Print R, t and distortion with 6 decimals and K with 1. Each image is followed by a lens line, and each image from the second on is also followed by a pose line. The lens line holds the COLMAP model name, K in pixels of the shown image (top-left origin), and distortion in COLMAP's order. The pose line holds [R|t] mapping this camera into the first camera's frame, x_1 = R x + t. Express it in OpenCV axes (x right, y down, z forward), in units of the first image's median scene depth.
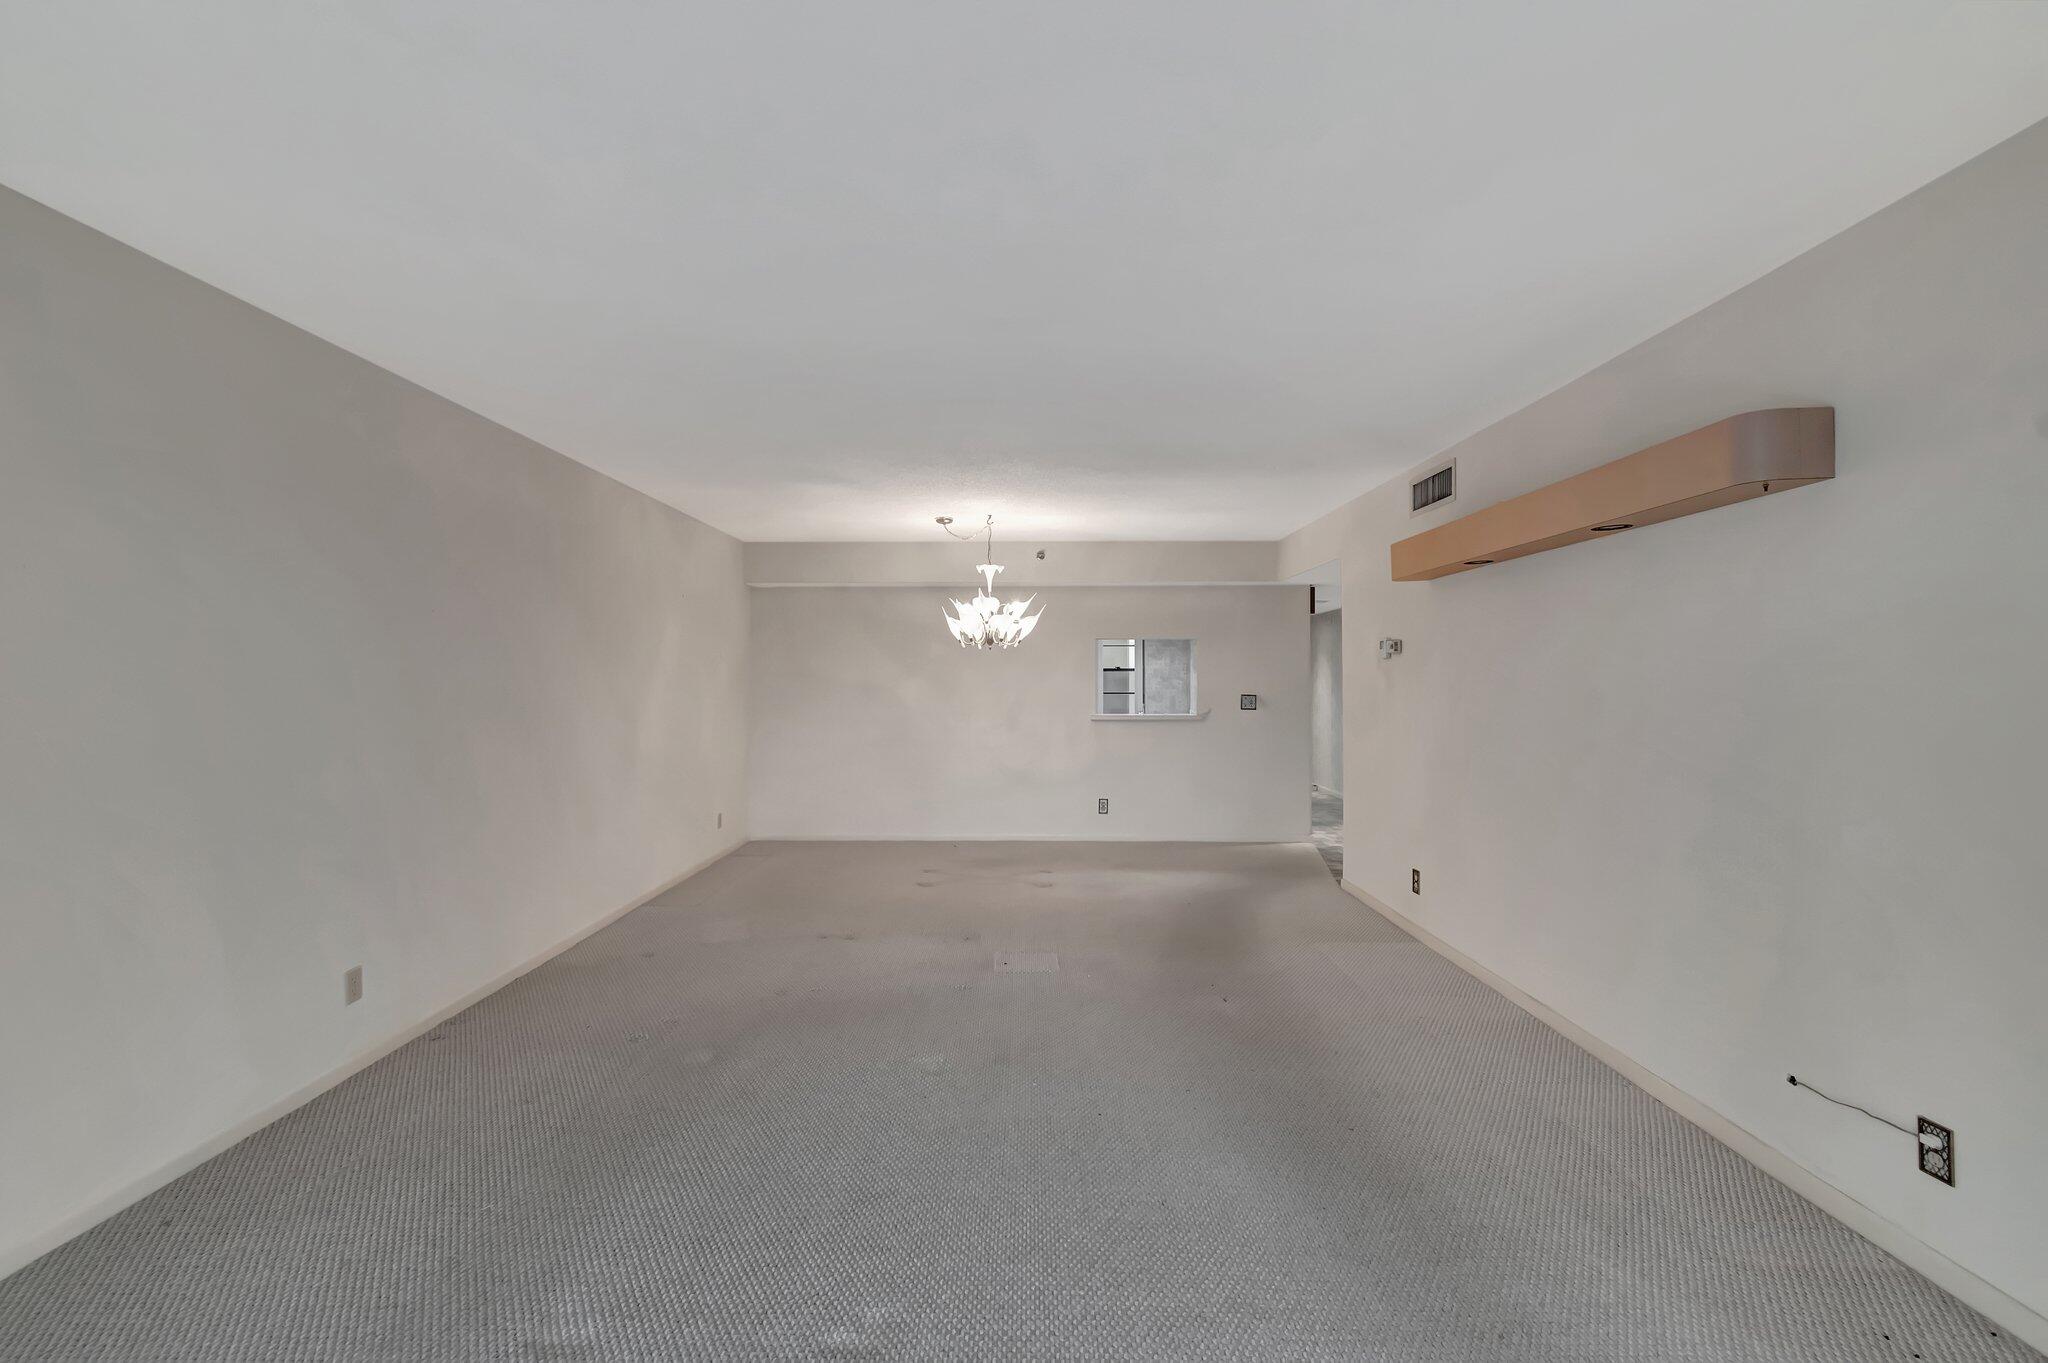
lens RADIAL K [[901.8, 0, 1012.4], [0, 901.8, 681.0], [0, 0, 1]] dist [0.006252, -0.003108]
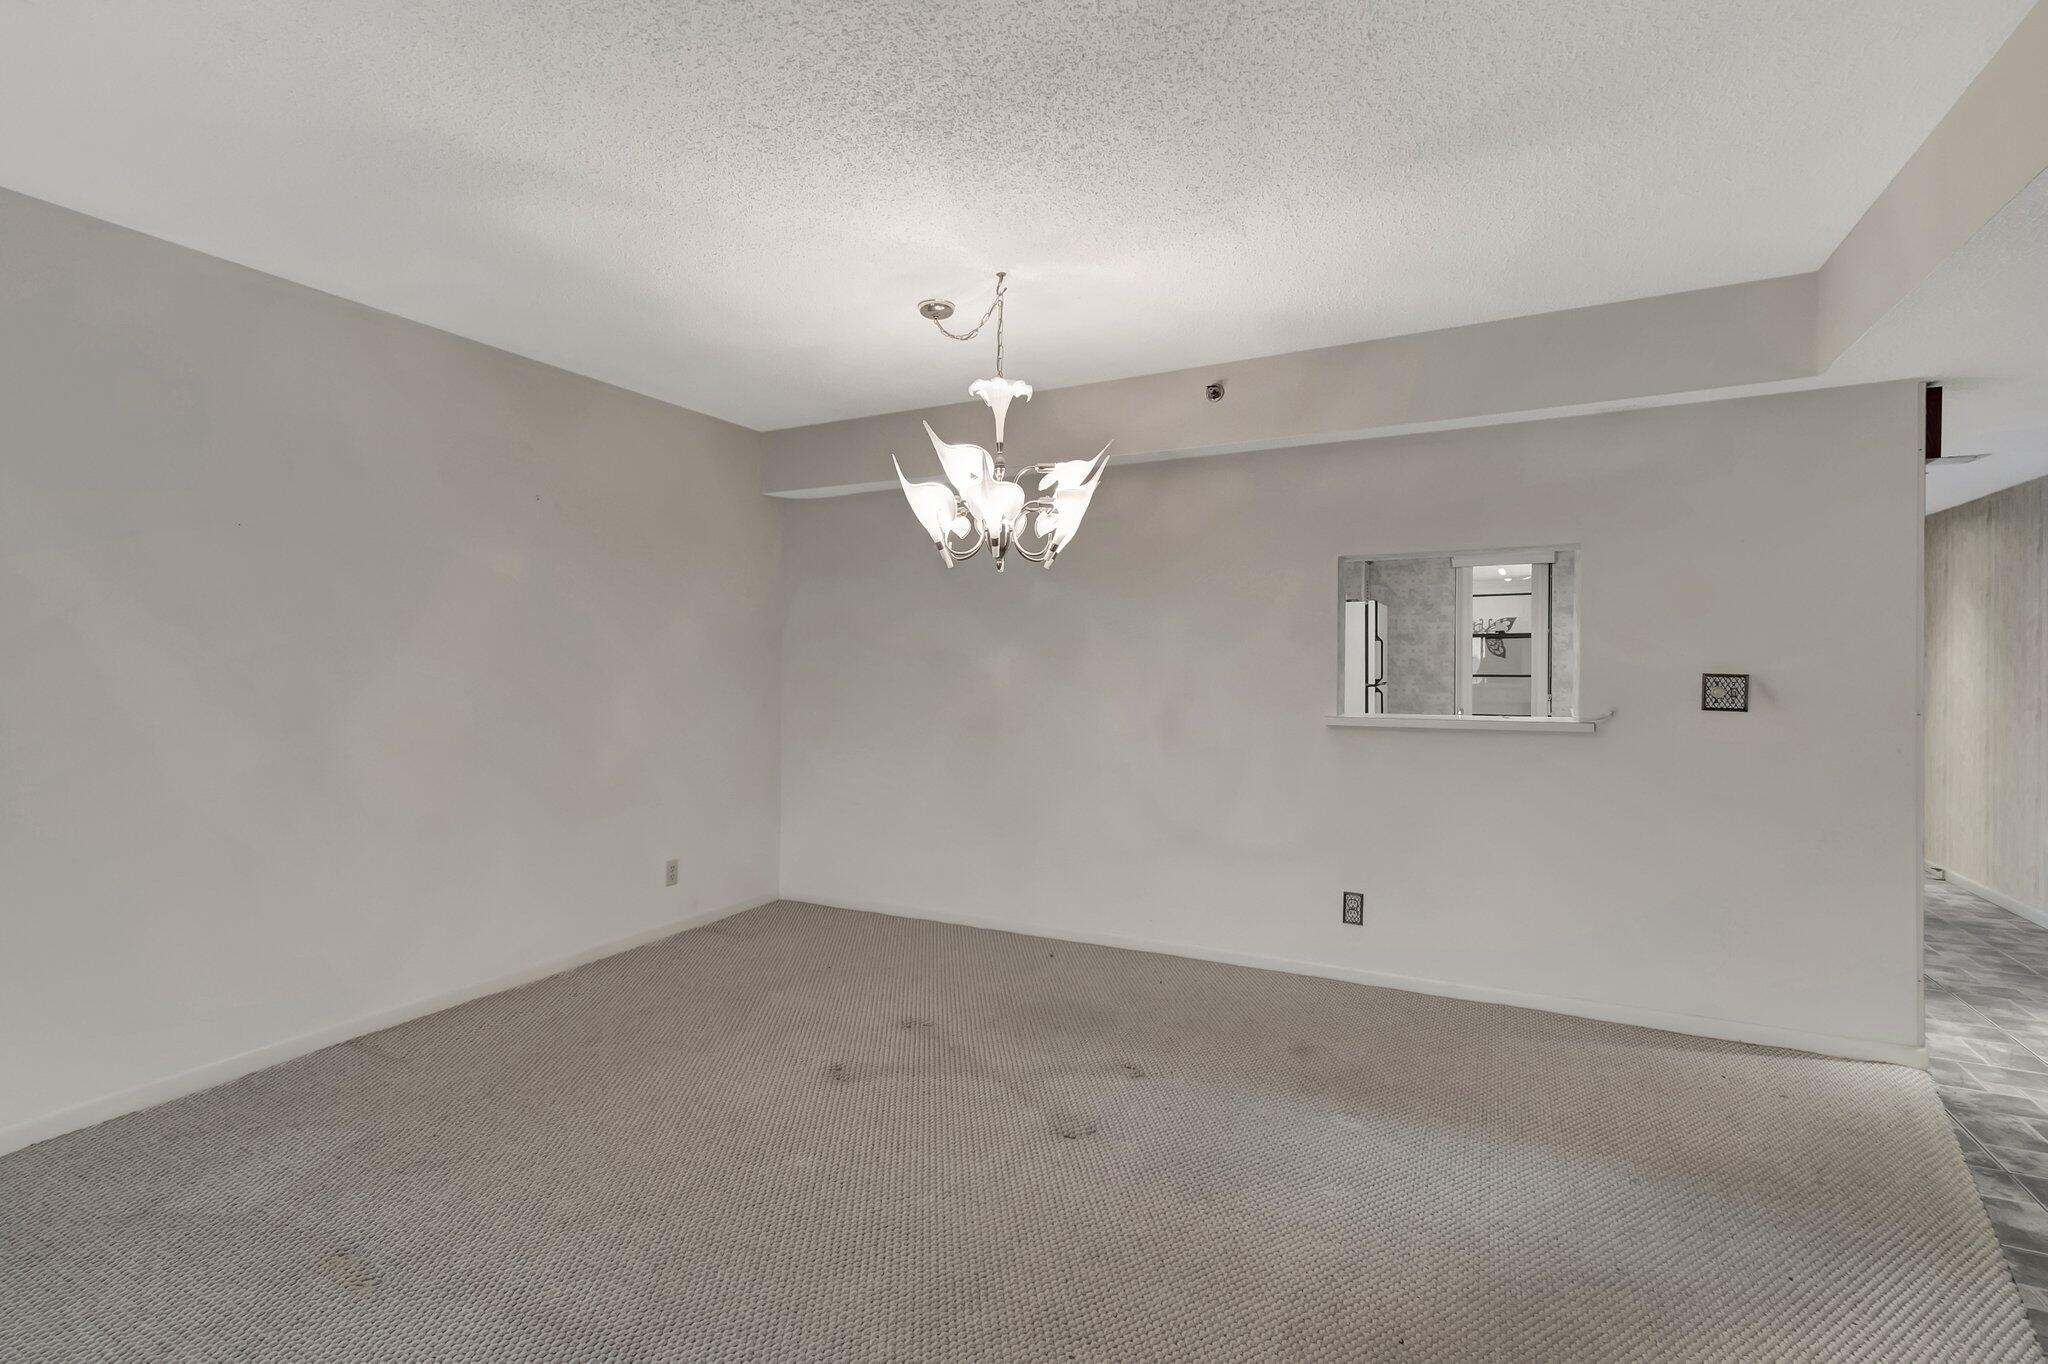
lens RADIAL K [[961.0, 0, 1021.5], [0, 961.0, 677.5], [0, 0, 1]] dist [0.001343, 0.000340]
pose [[0.906621, 0.005235, -0.421913, 0.186067], [-0.000297, 0.999931, 0.011768, 0.013654], [0.421945, -0.010544, 0.906560, 0.559689]]
